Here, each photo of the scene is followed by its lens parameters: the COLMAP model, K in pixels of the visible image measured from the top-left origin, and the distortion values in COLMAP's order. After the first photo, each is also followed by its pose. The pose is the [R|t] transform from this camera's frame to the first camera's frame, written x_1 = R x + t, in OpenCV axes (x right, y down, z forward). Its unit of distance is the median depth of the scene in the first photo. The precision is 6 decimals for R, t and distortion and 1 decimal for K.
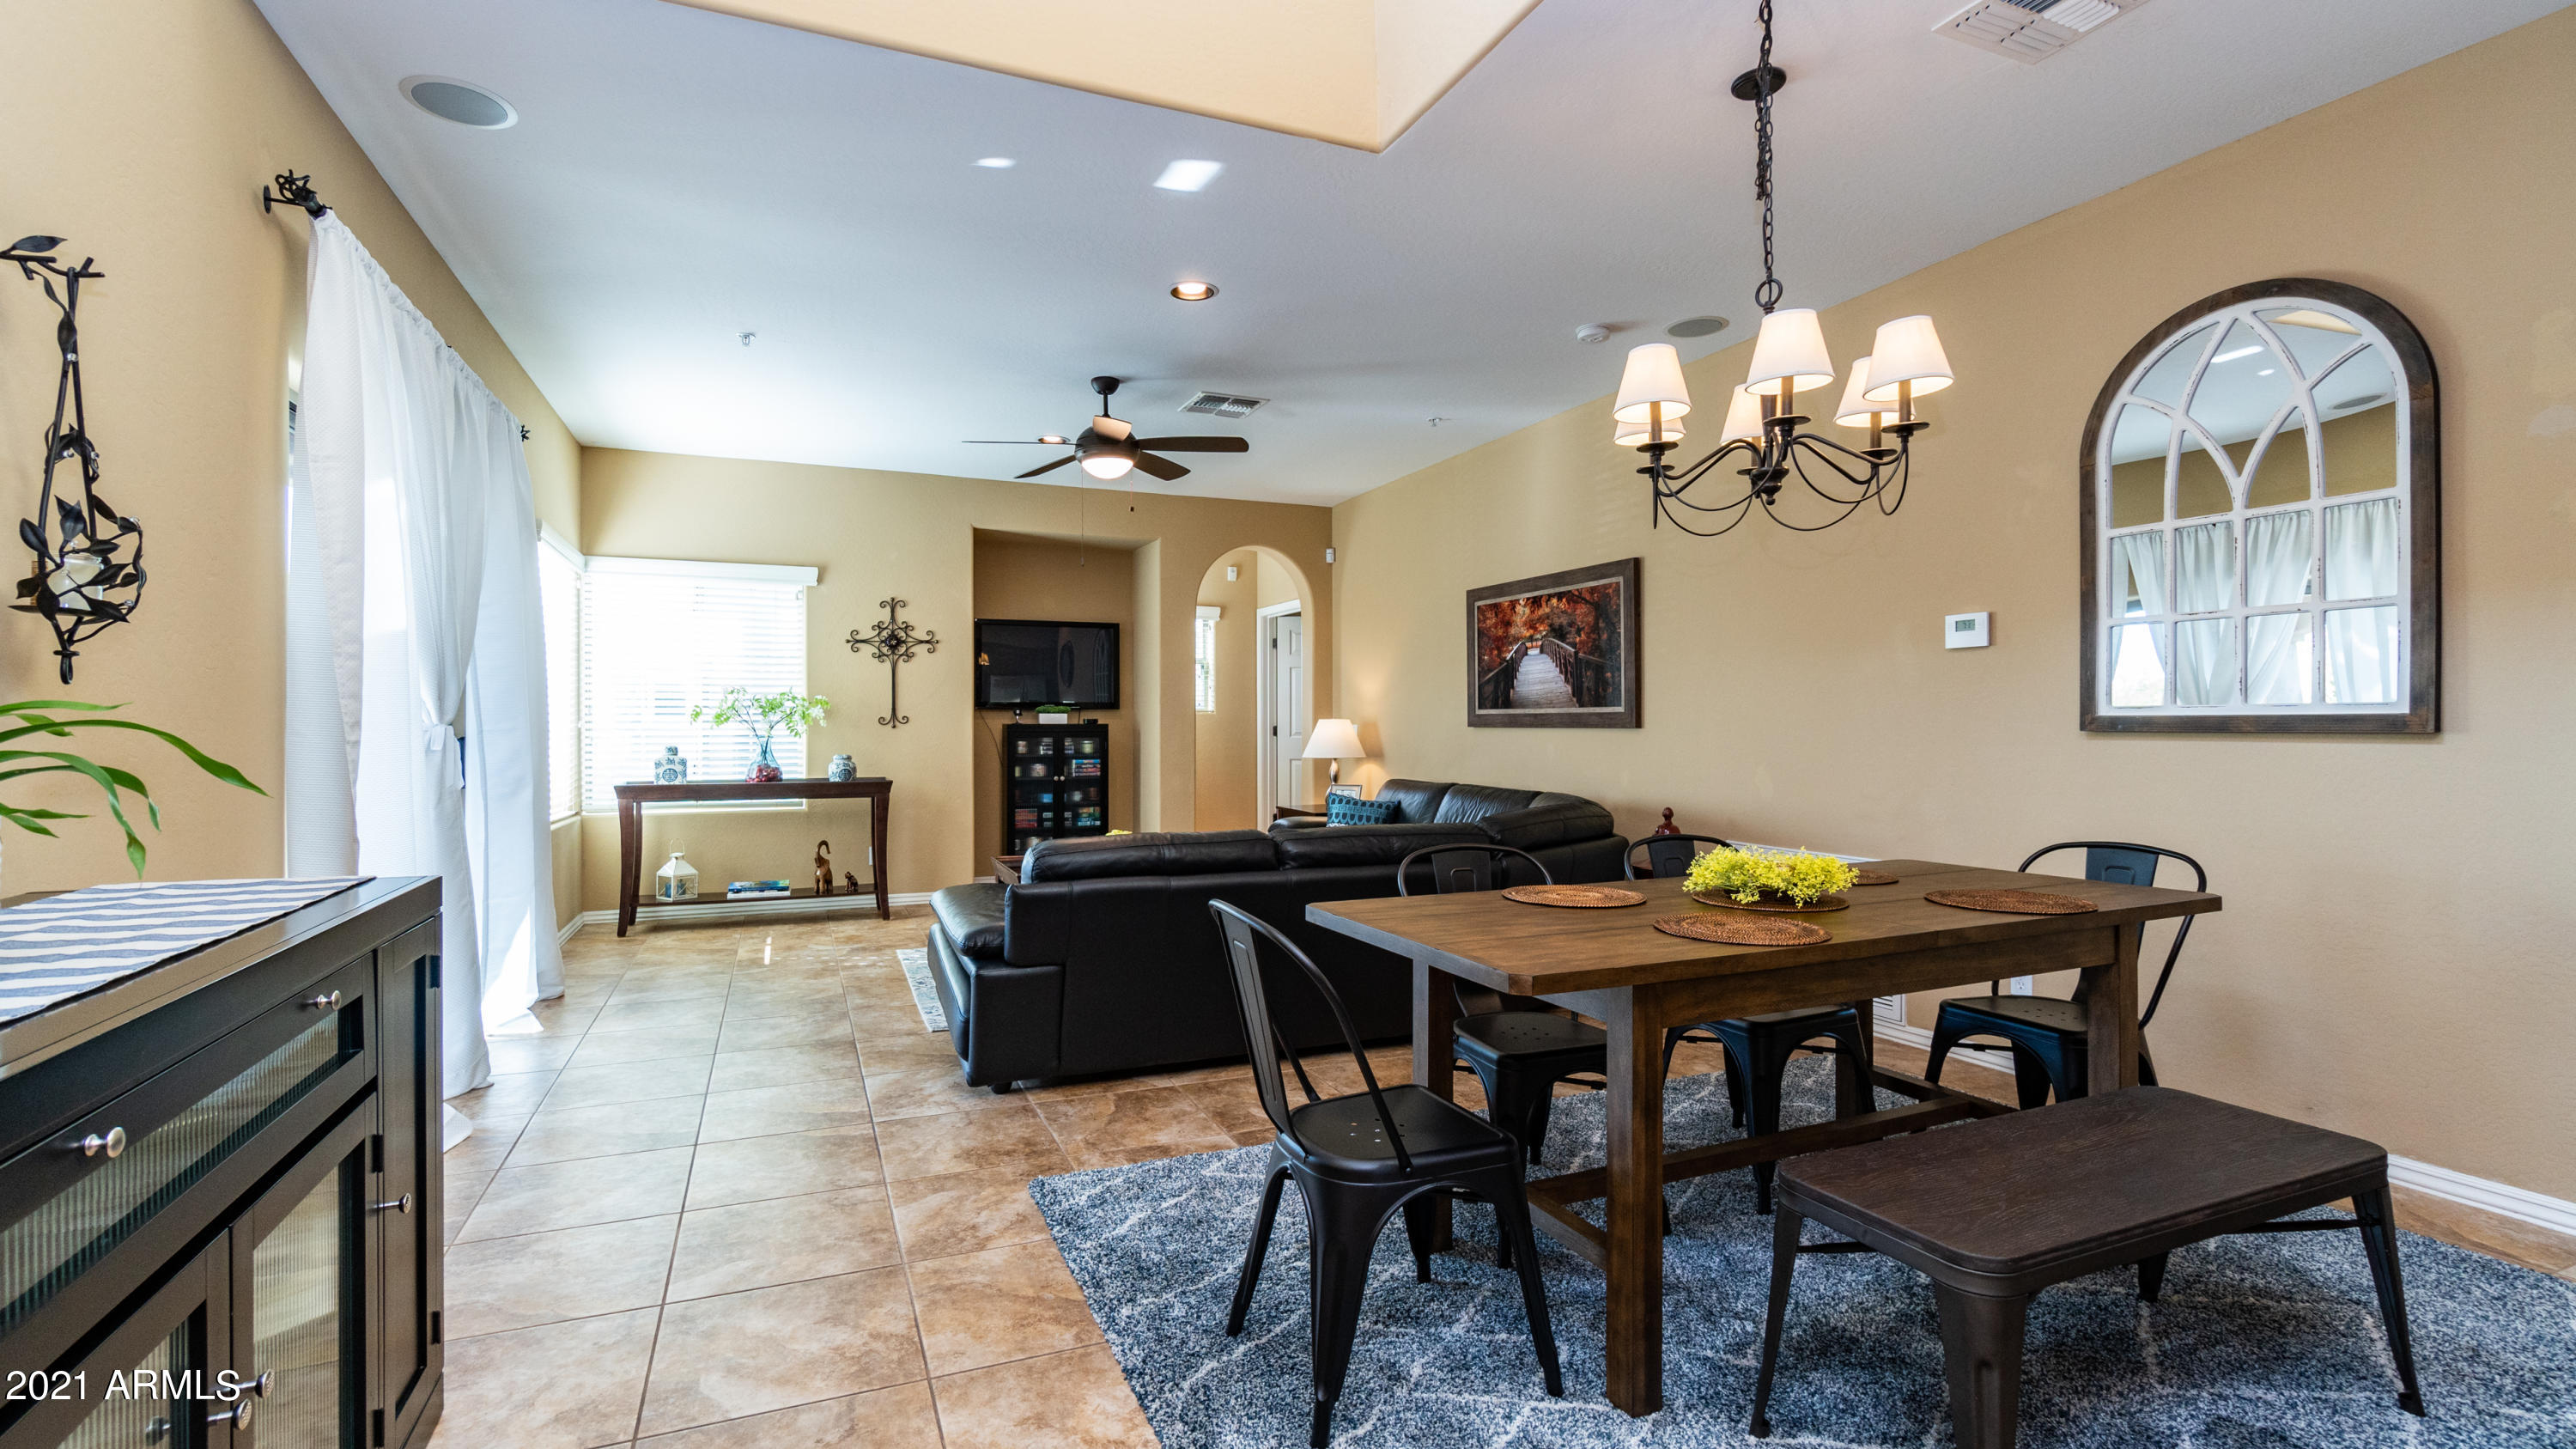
lens RADIAL K [[1159.7, 0, 1243.1], [0, 1159.7, 732.9], [0, 0, 1]] dist [0.015083, -0.000151]
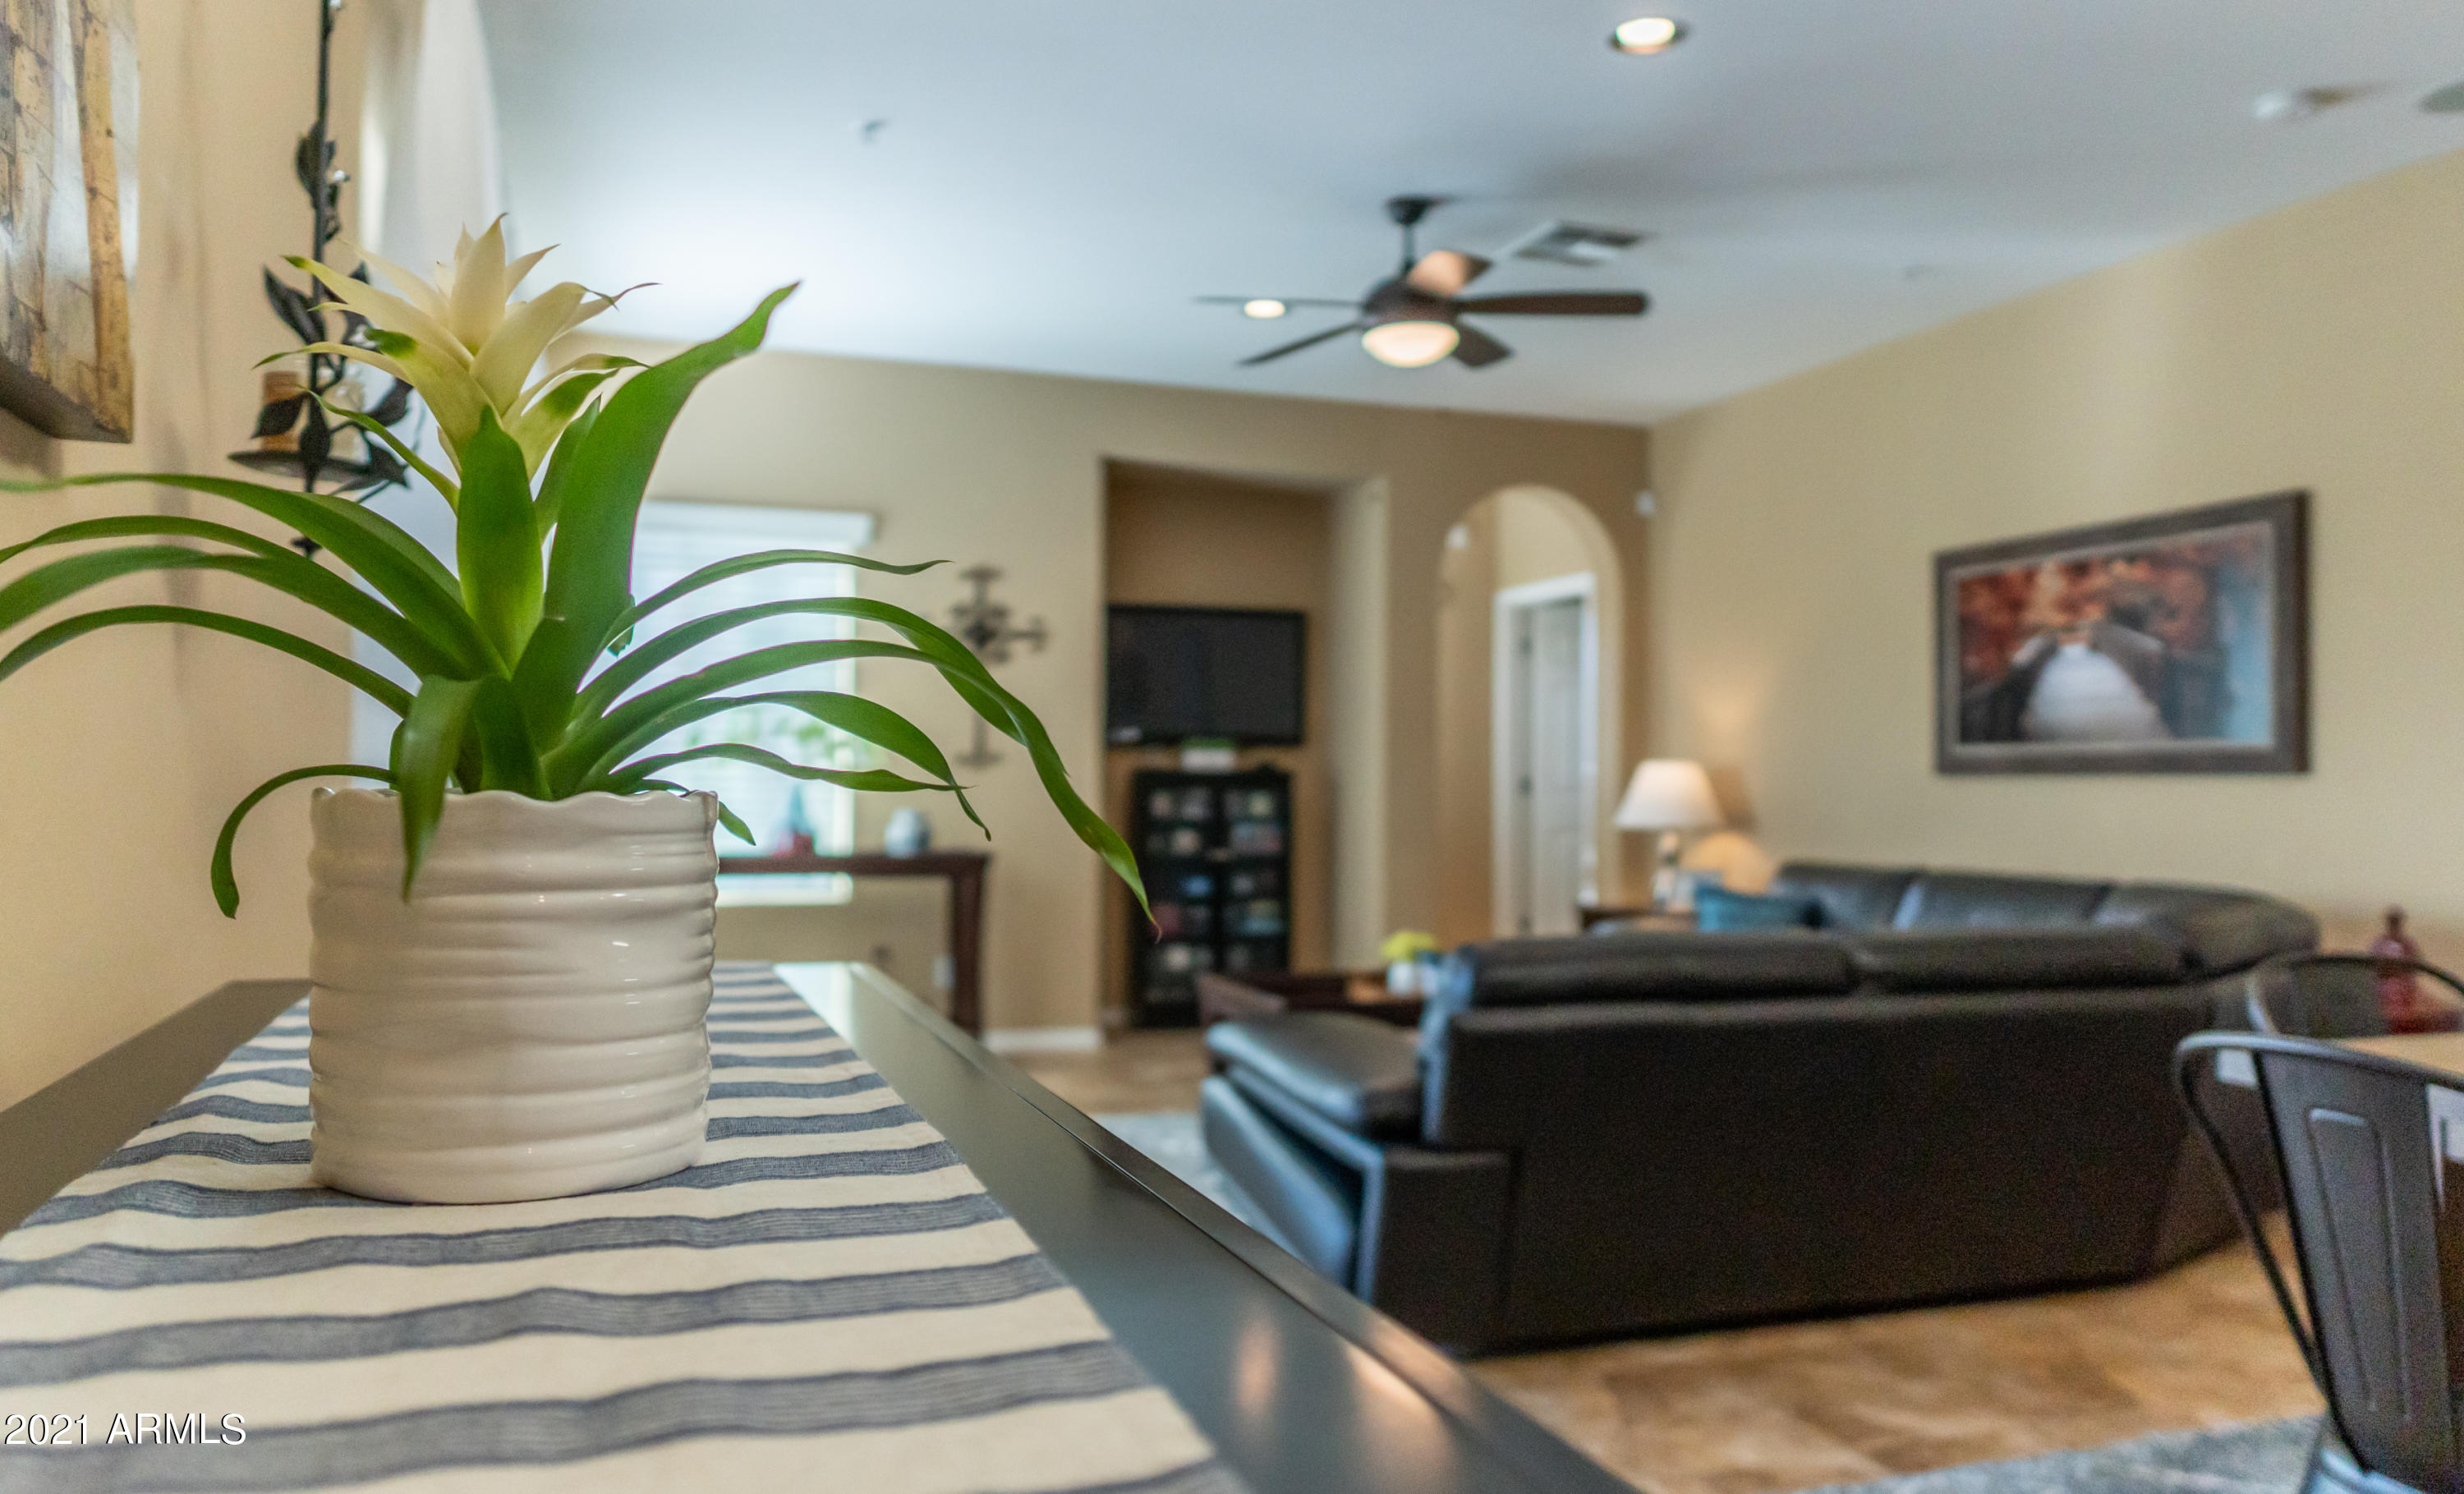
lens RADIAL K [[1756.5, 0, 1207.0], [0, 1756.5, 784.1], [0, 0, 1]] dist [0.002724, 0.002506]
pose [[0.998979, 0.009319, -0.044205, -0.141841], [-0.009794, 0.999897, -0.010531, 0.012552], [0.044102, 0.010953, 0.998967, 0.052942]]
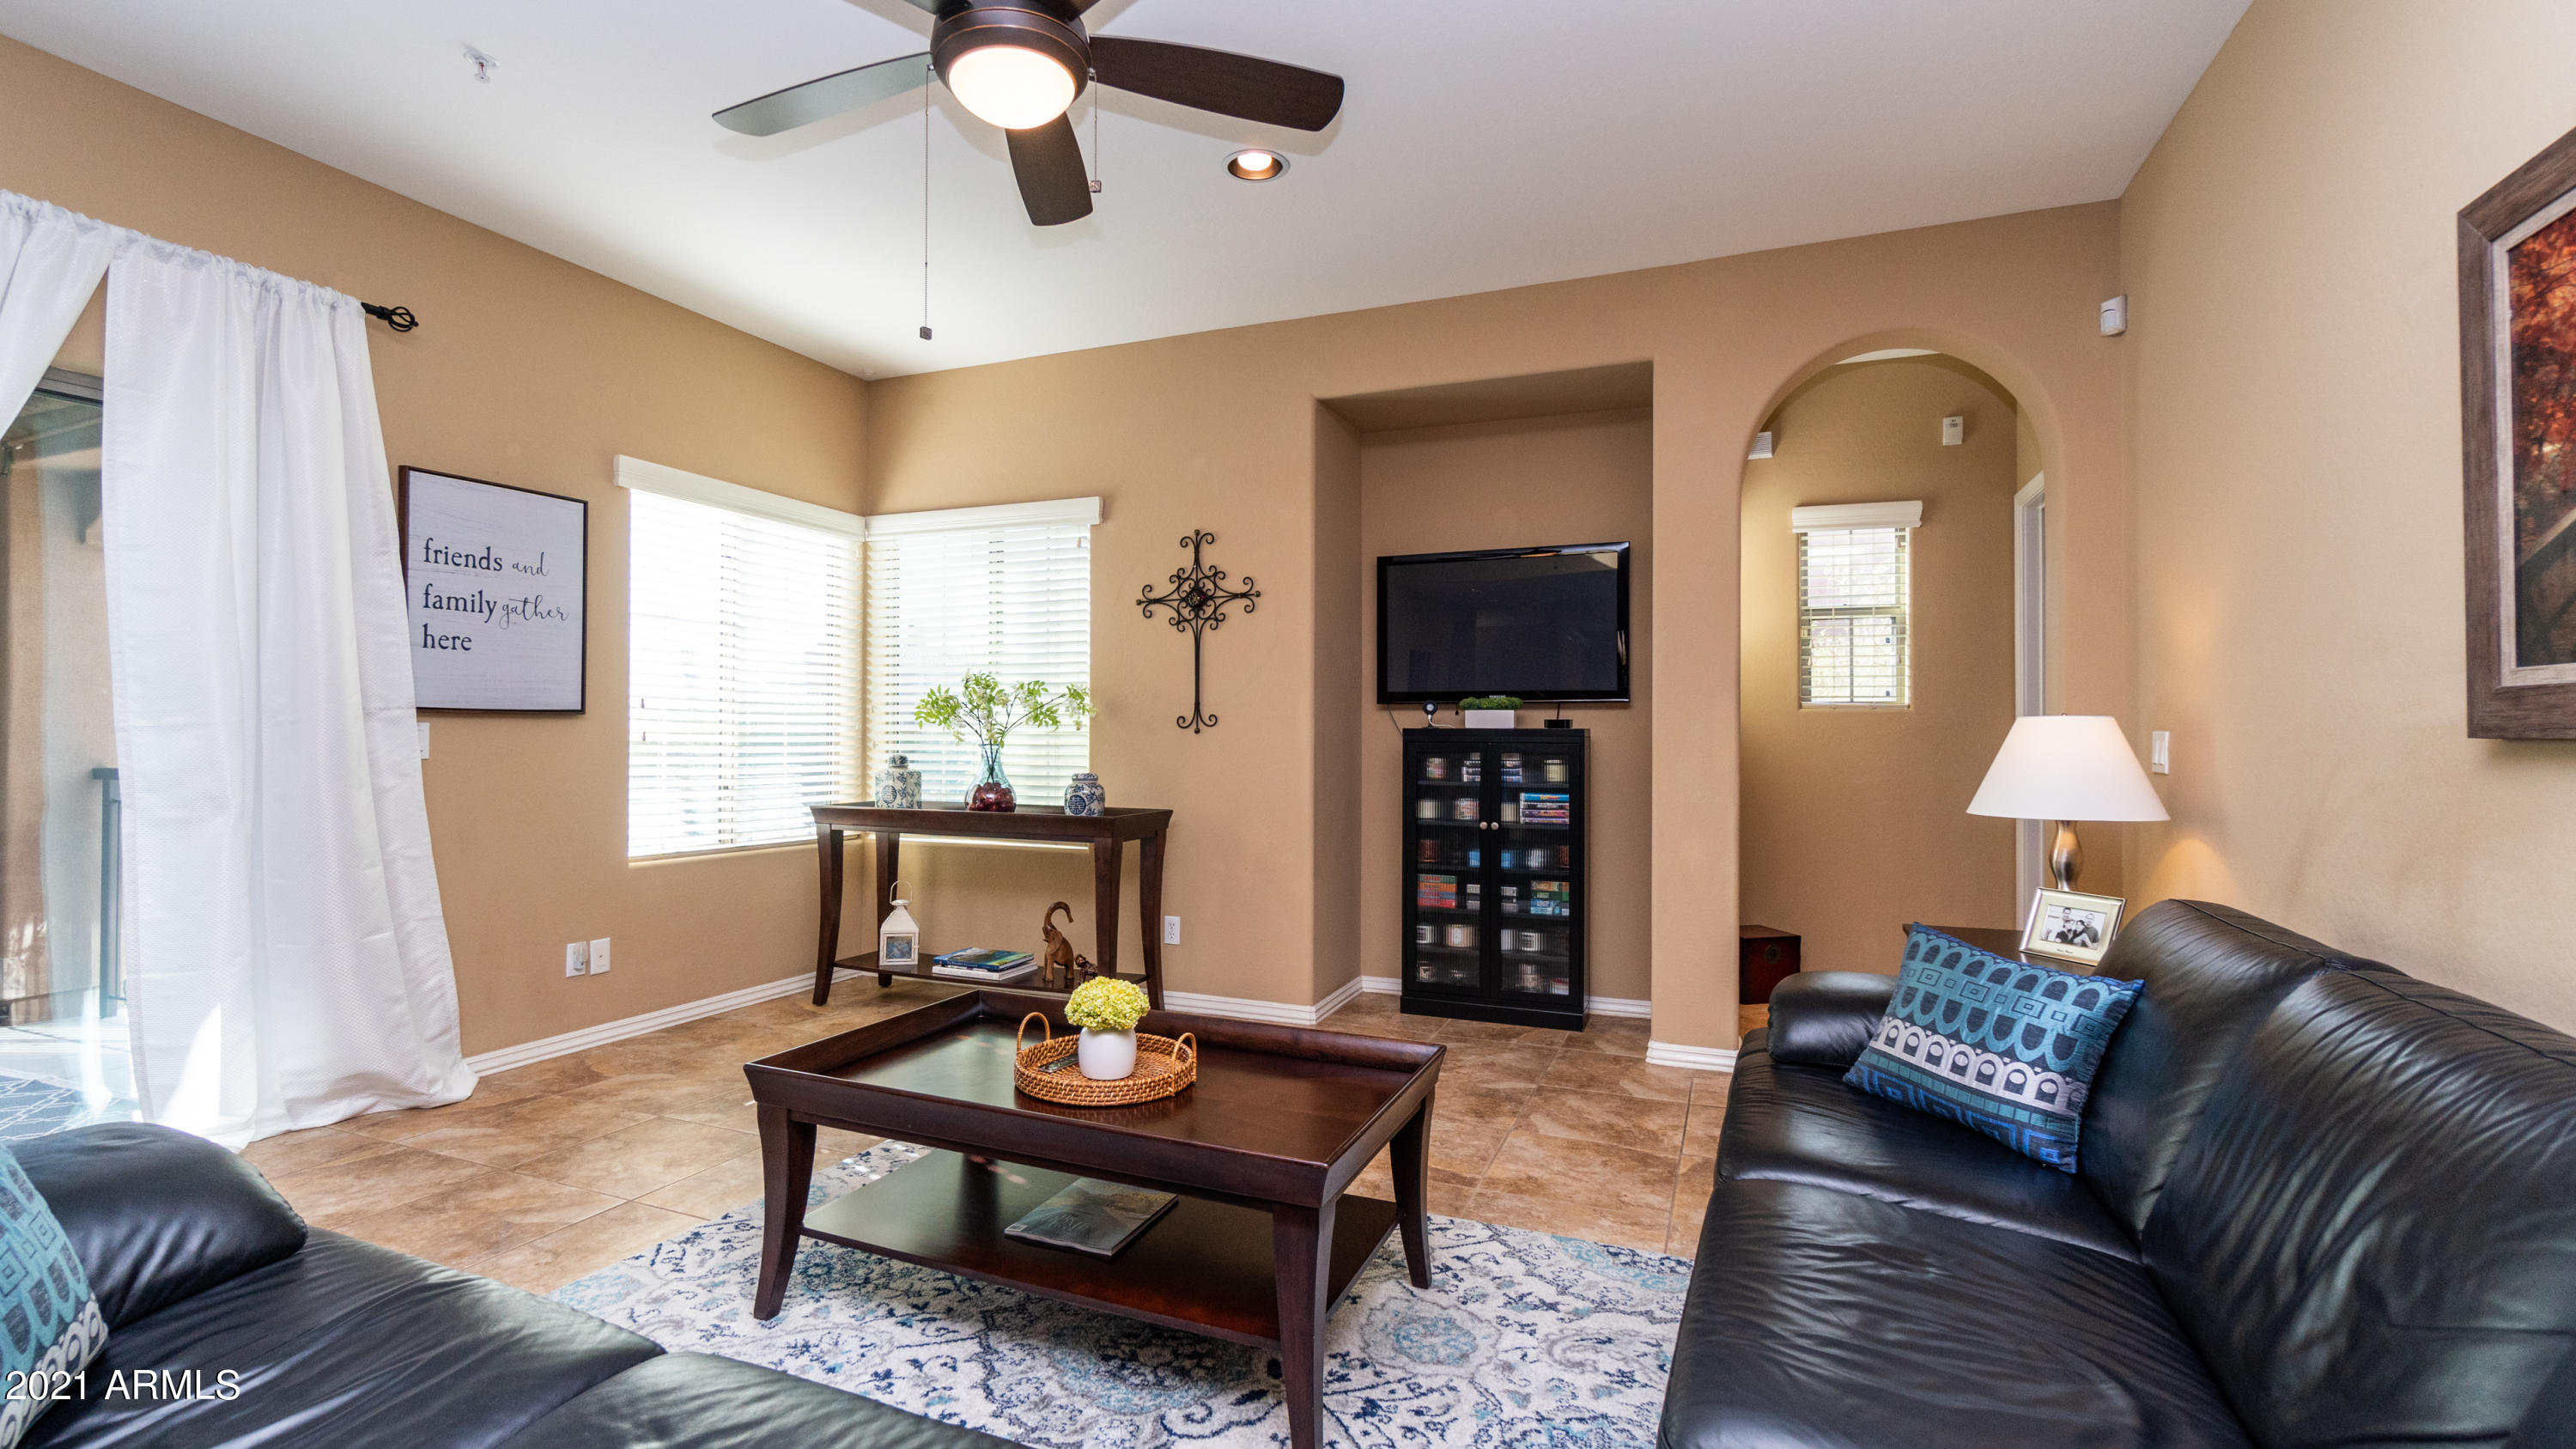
lens RADIAL K [[1159.7, 0, 1243.1], [0, 1159.7, 732.9], [0, 0, 1]] dist [0.015083, -0.000151]
pose [[0.704530, 0.005277, -0.709655, 0.180693], [-0.014476, 0.999871, -0.006937, -0.000277], [0.709527, 0.015161, 0.704515, 0.596741]]
